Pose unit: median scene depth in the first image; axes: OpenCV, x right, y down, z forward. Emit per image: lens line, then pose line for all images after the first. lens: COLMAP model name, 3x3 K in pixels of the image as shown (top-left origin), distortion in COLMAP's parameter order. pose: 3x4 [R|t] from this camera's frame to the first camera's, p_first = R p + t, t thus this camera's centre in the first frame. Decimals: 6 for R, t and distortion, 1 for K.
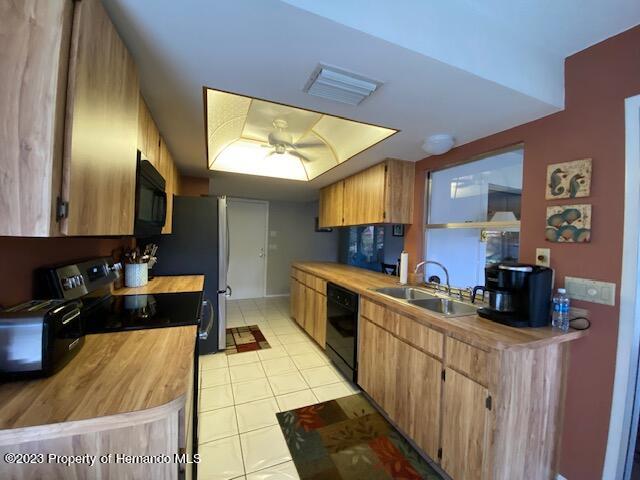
lens RADIAL K [[262.0, 0, 322.4], [0, 262.0, 238.4], [0, 0, 1]] dist [-0.009212, -0.003495]
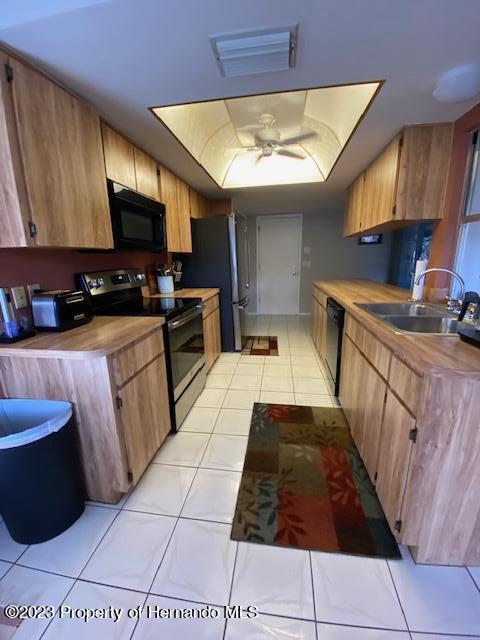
lens RADIAL K [[262.0, 0, 239.5], [0, 262.0, 321.2], [0, 0, 1]] dist [-0.009212, -0.003495]
pose [[0.846270, 0.078755, -0.526901, 0.291601], [0.044155, 0.975242, 0.216686, 0.045216], [0.530922, -0.206640, 0.821841, 0.060391]]
